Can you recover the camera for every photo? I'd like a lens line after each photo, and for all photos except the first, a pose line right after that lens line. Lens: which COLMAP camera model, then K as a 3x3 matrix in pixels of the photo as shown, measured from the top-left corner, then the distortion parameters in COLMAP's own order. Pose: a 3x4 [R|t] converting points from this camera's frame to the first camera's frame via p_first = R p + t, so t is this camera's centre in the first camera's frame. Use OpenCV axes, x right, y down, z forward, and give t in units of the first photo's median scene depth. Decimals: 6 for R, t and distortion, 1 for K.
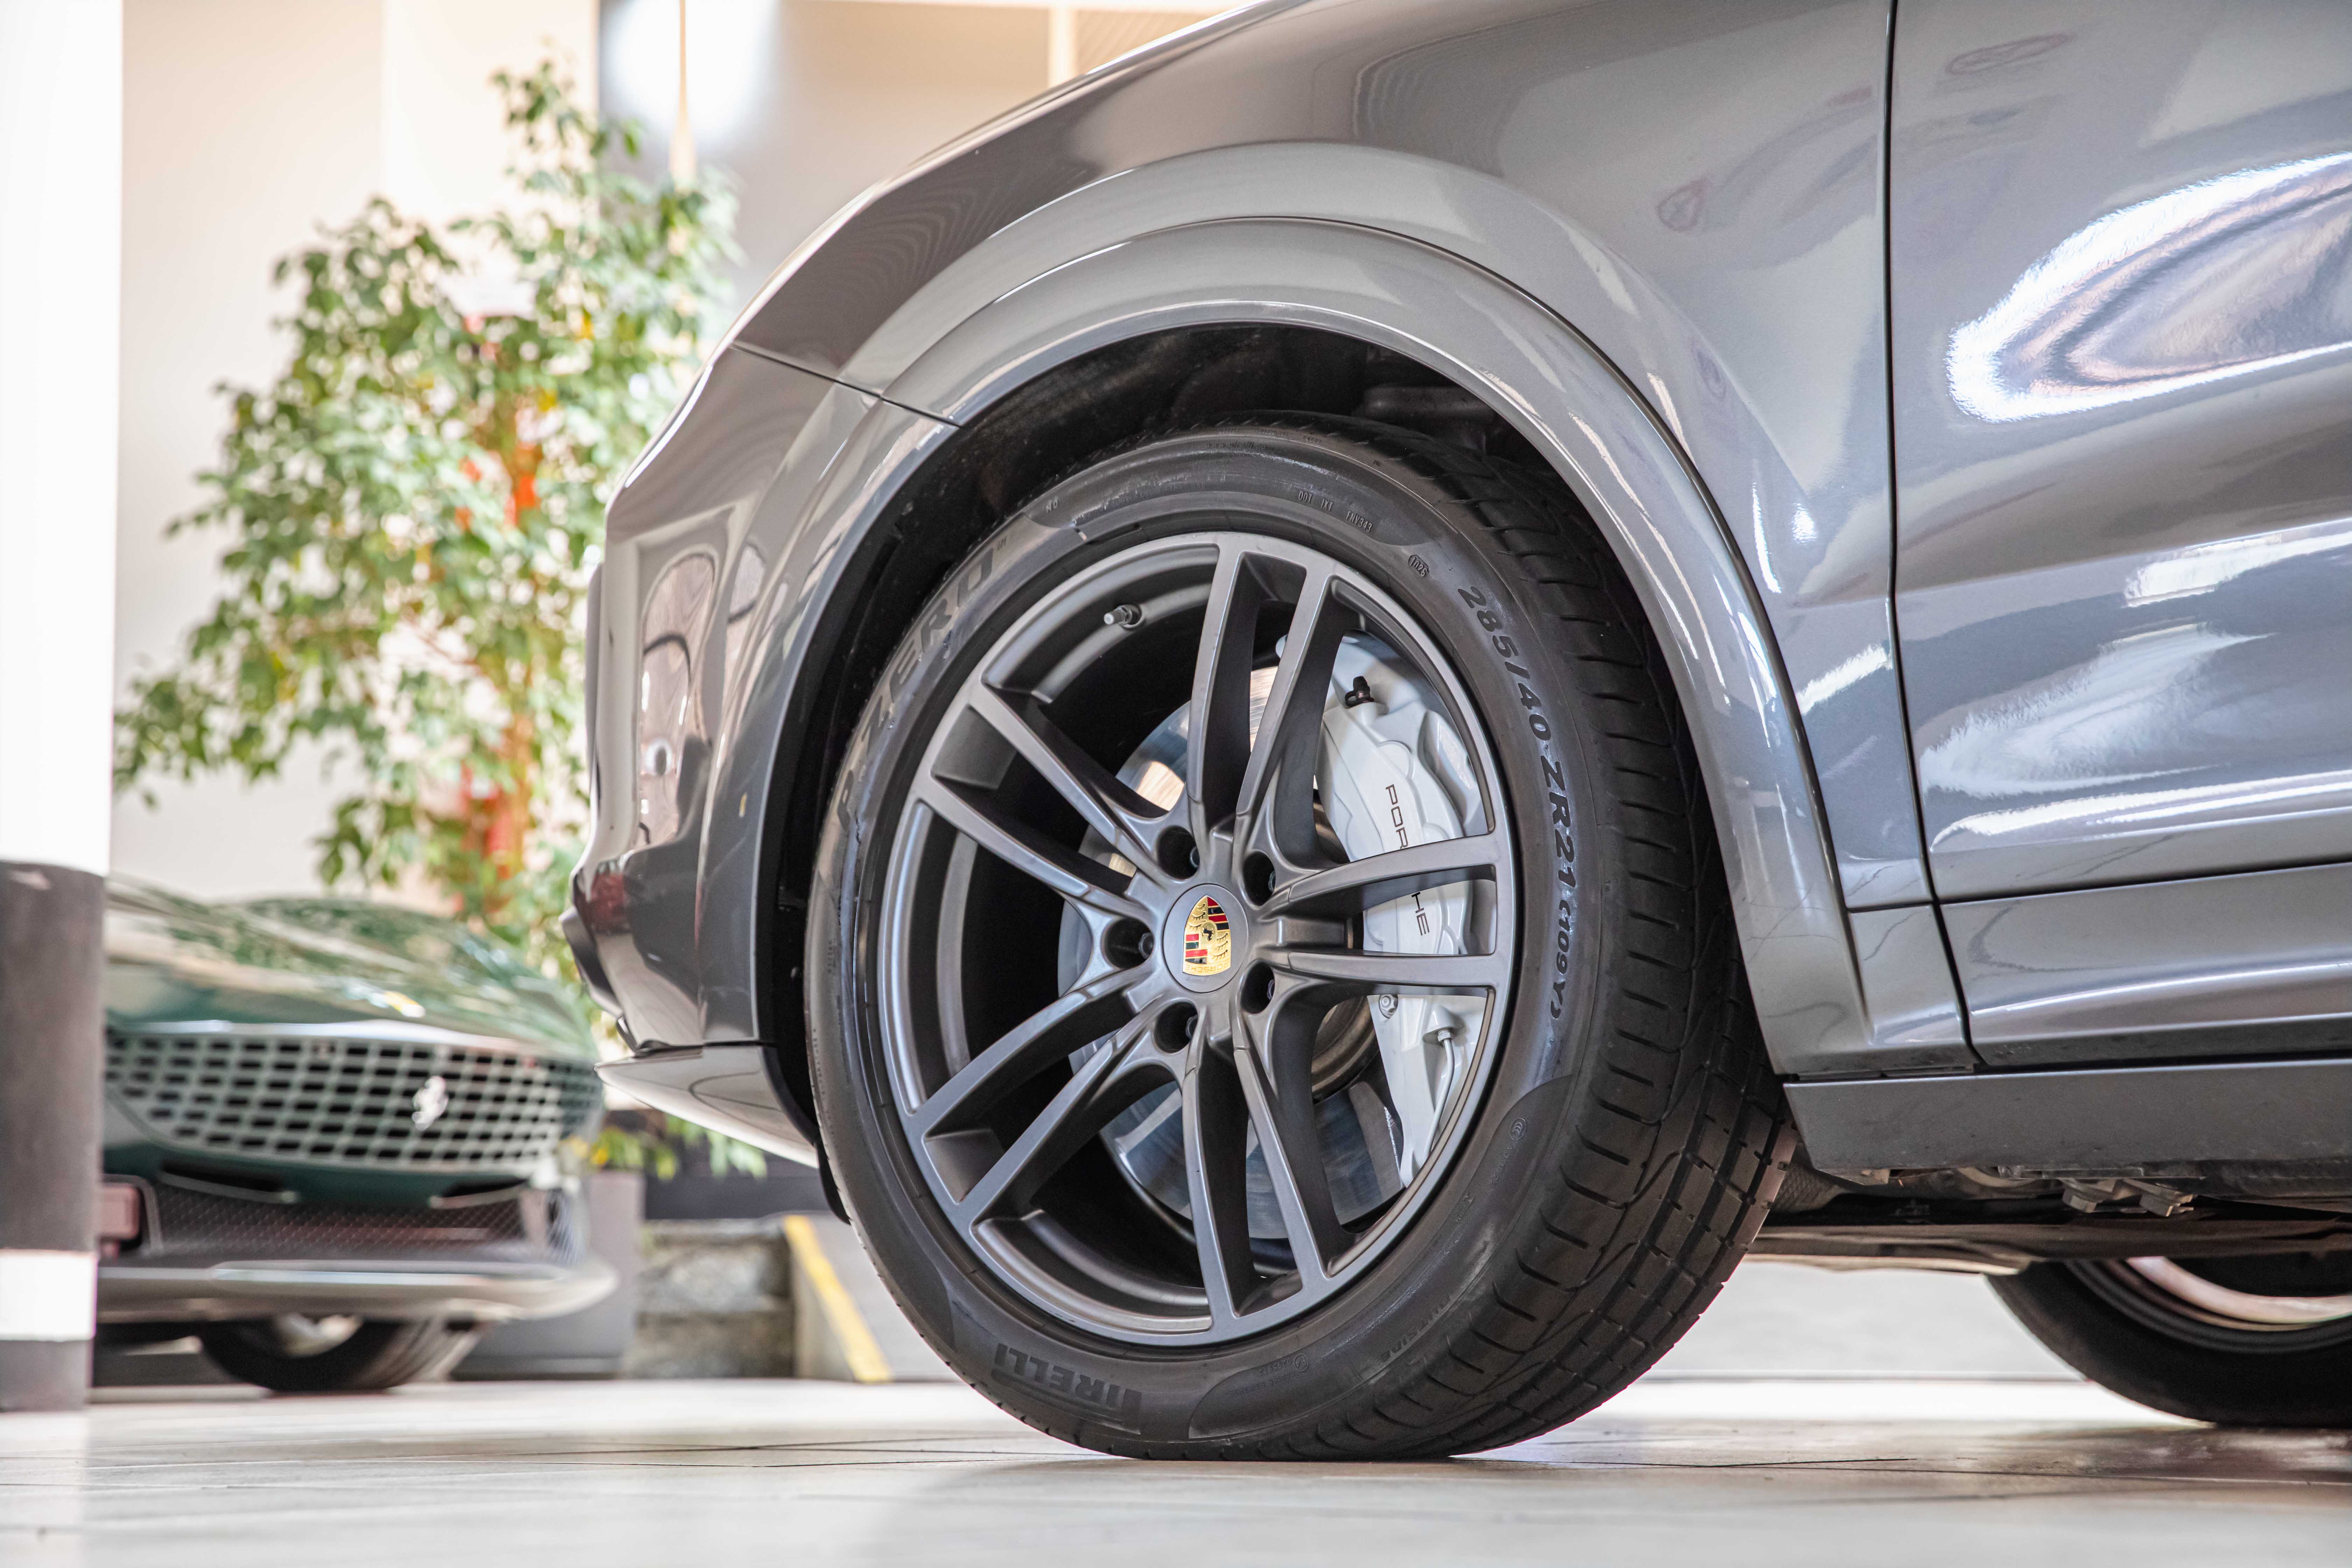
lens RADIAL K [[4596.1, 0, 1176.0], [0, 4596.1, 784.0], [0, 0, 1]] dist [0.218545, 0.132425]
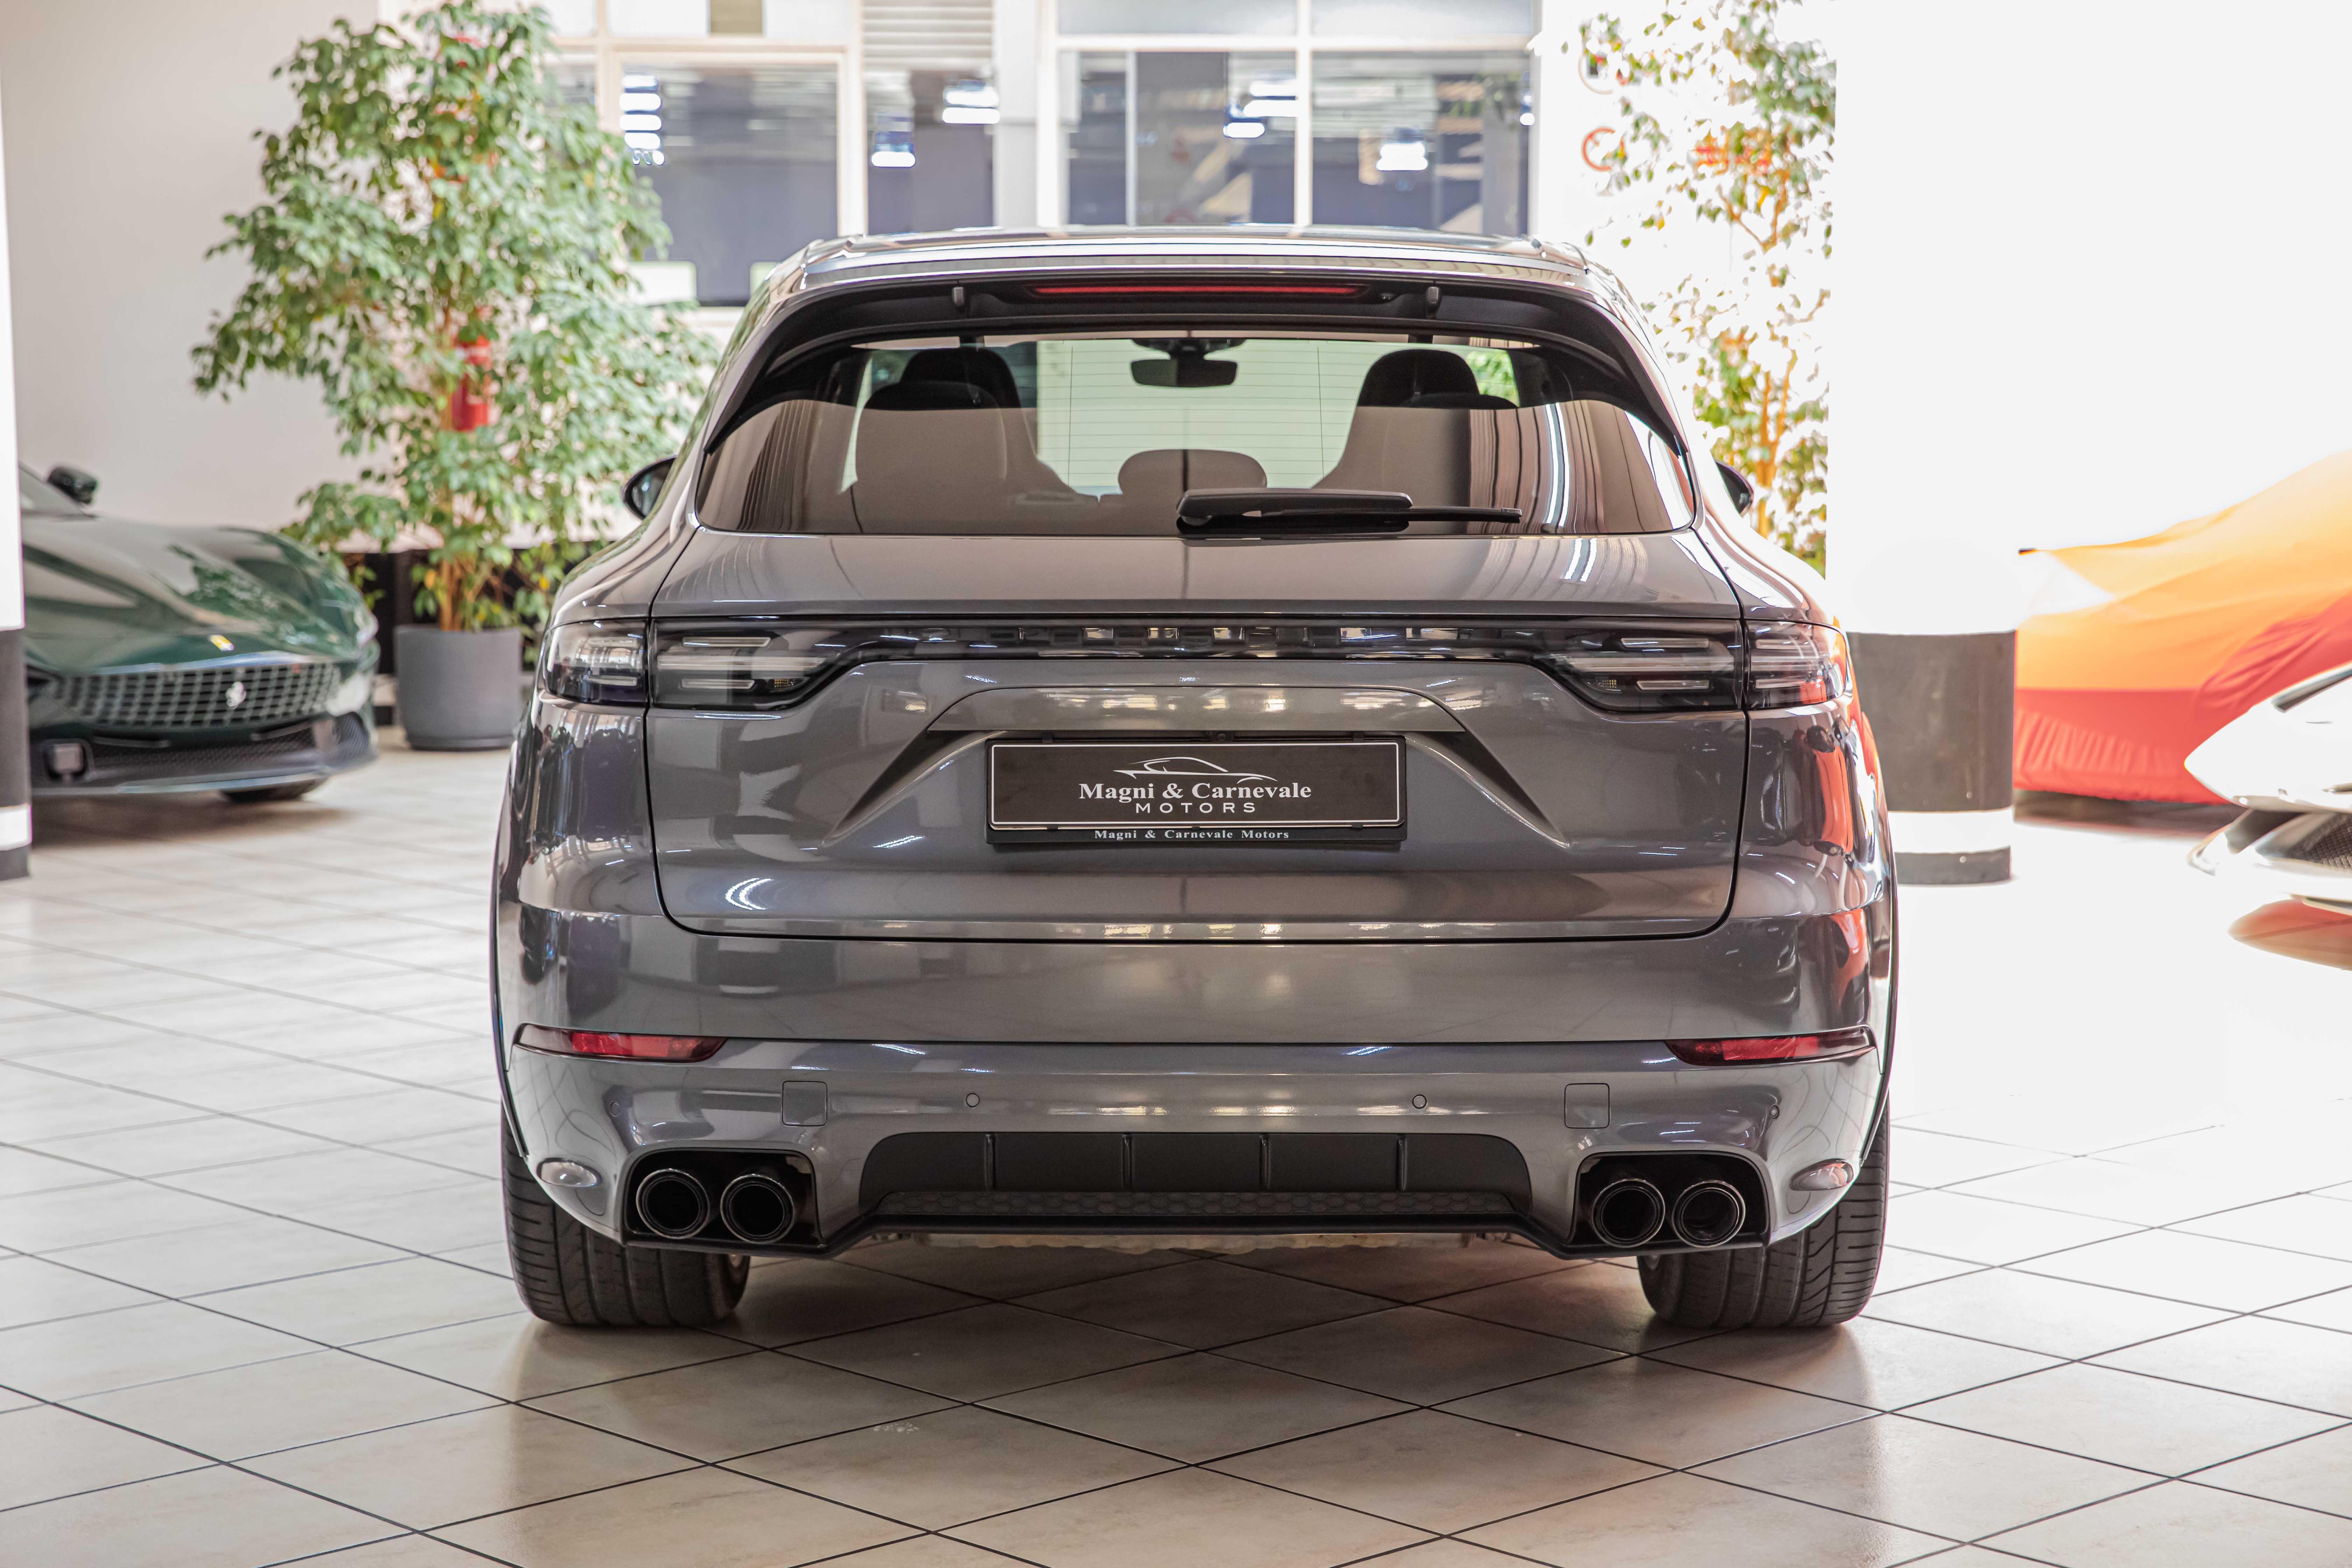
lens RADIAL K [[4016.4, 0, 1176.0], [0, 4016.4, 784.0], [0, 0, 1]] dist [0.172097, 0.005540]
pose [[0.995722, 0.003604, -0.092328, 0.388934], [0.015537, 0.978480, 0.205757, -0.238644], [0.091082, -0.206311, 0.974238, -0.633195]]
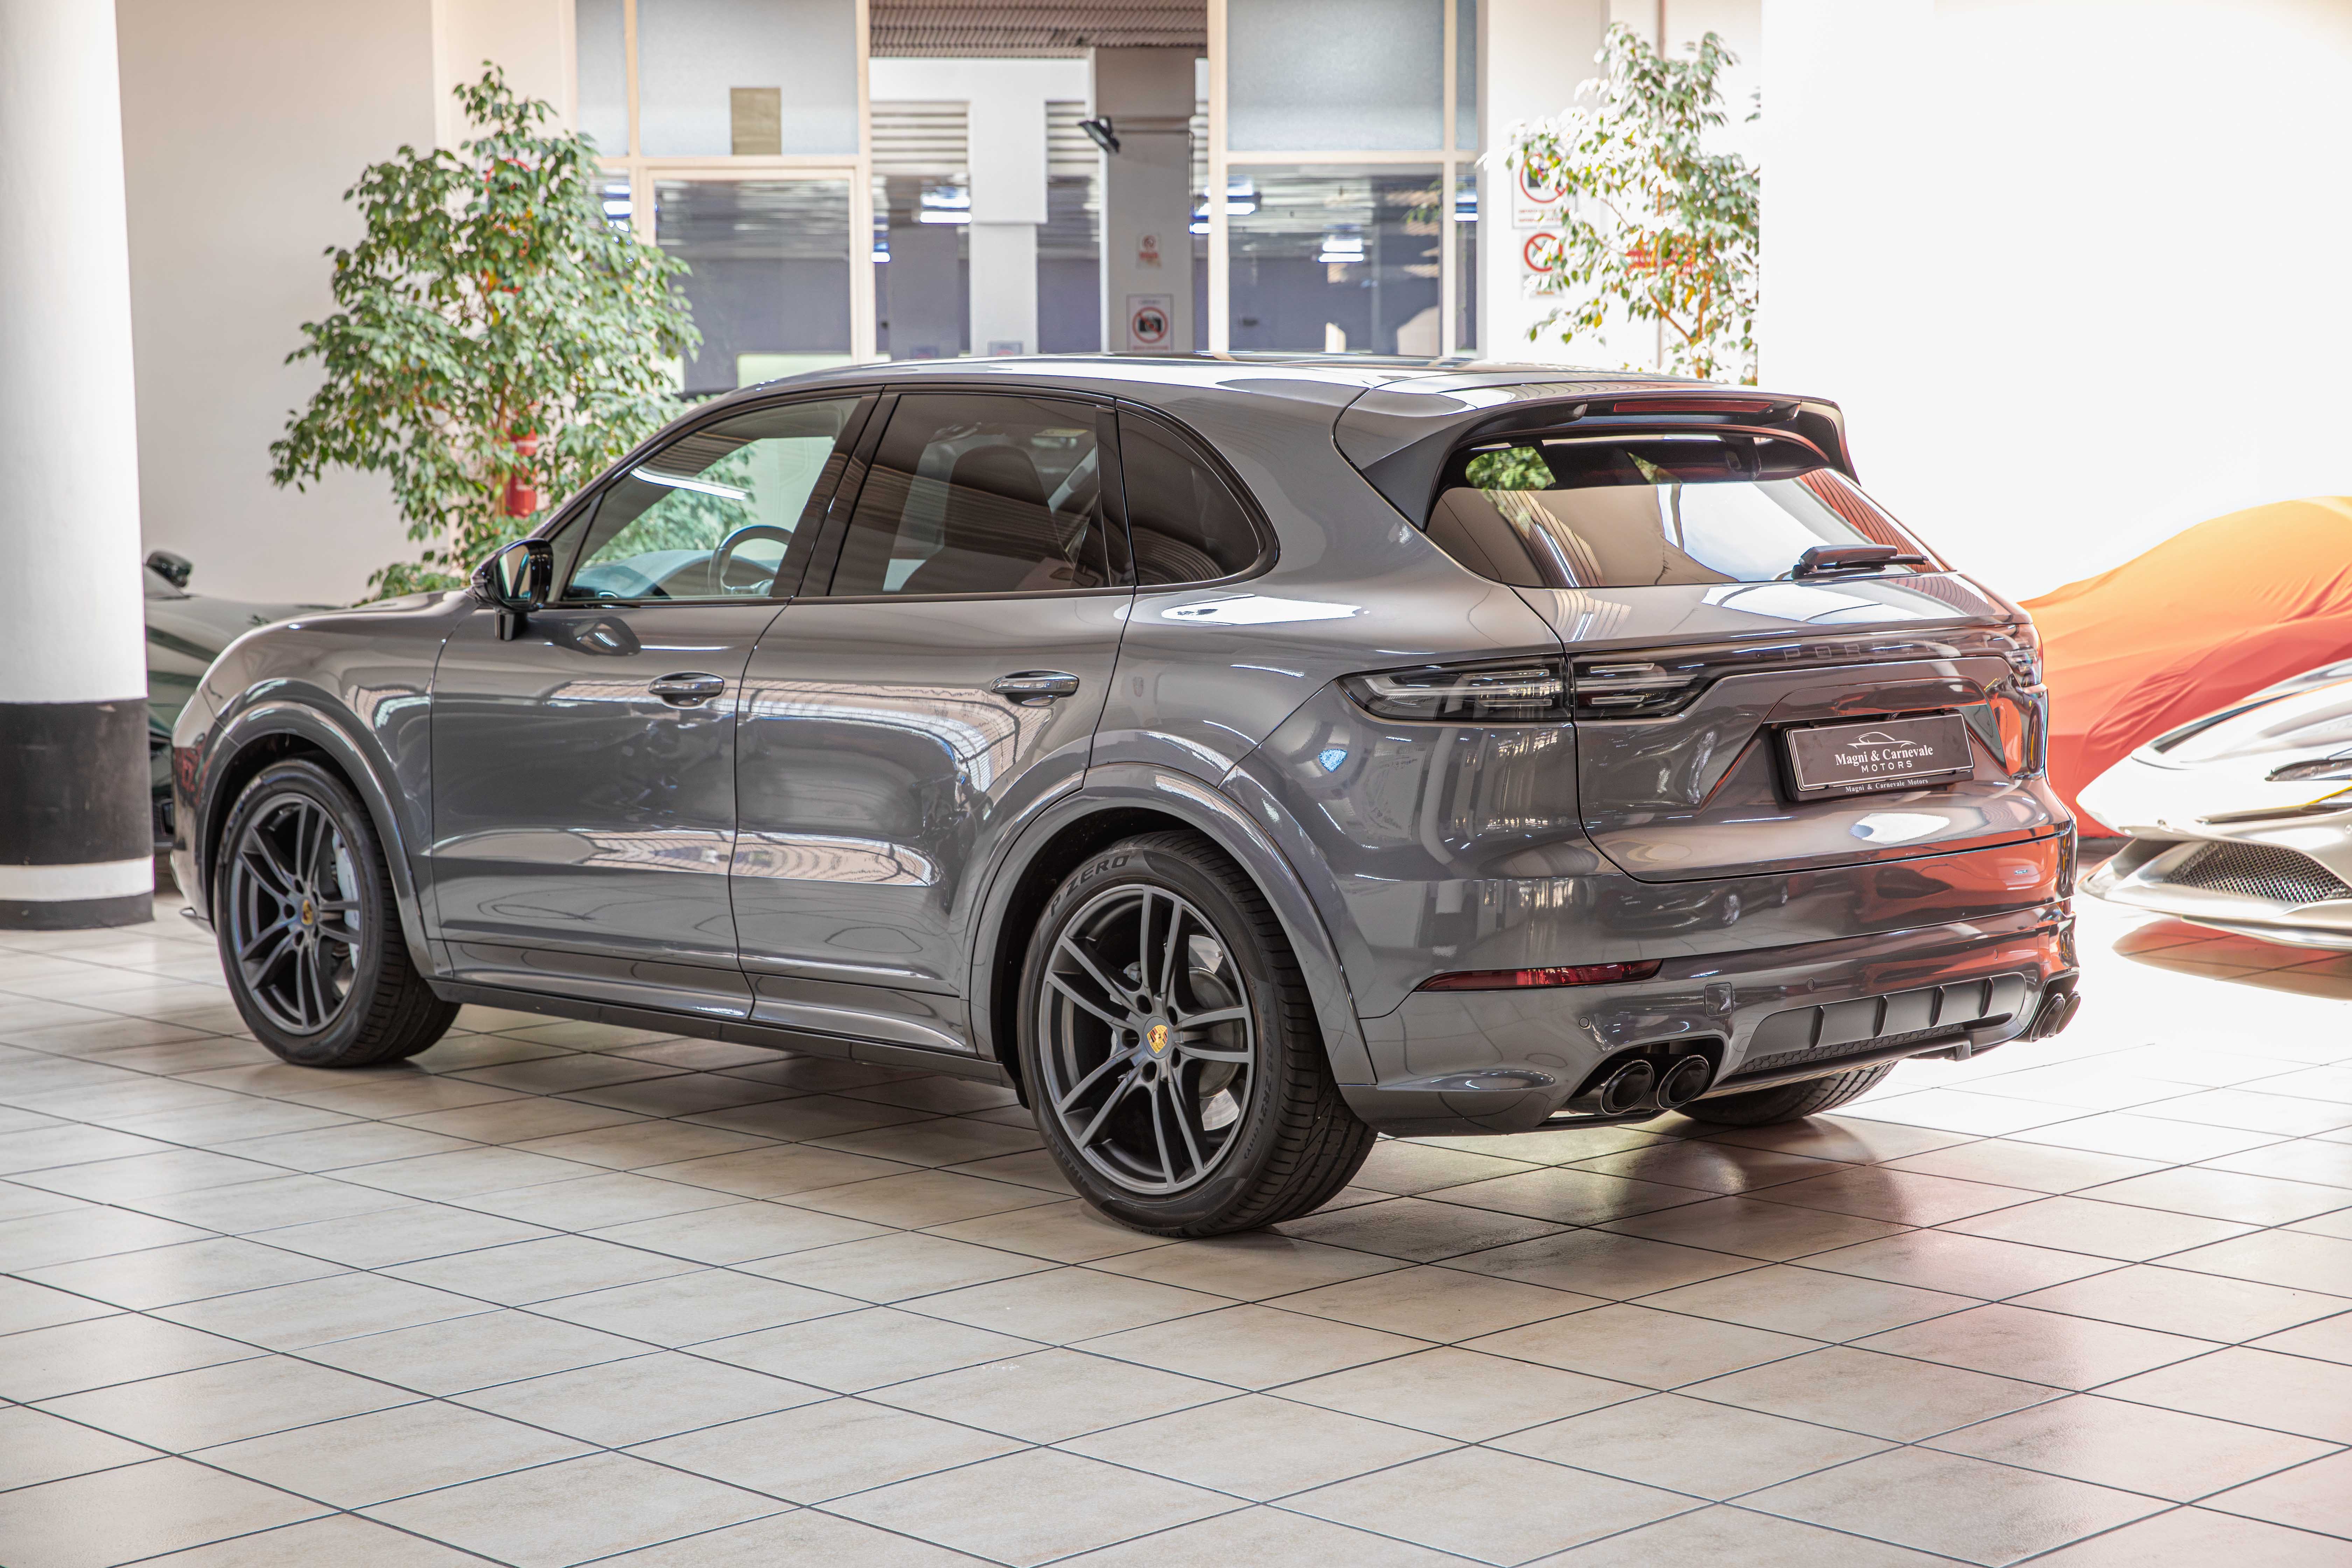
lens RADIAL K [[3769.9, 0, 1176.0], [0, 3769.9, 784.0], [0, 0, 1]] dist [0.145139, -0.021046]
pose [[0.996796, -0.007076, -0.079677, 0.373846], [0.022359, 0.981024, 0.192591, -0.251777], [0.076802, -0.193755, 0.978039, -0.714133]]
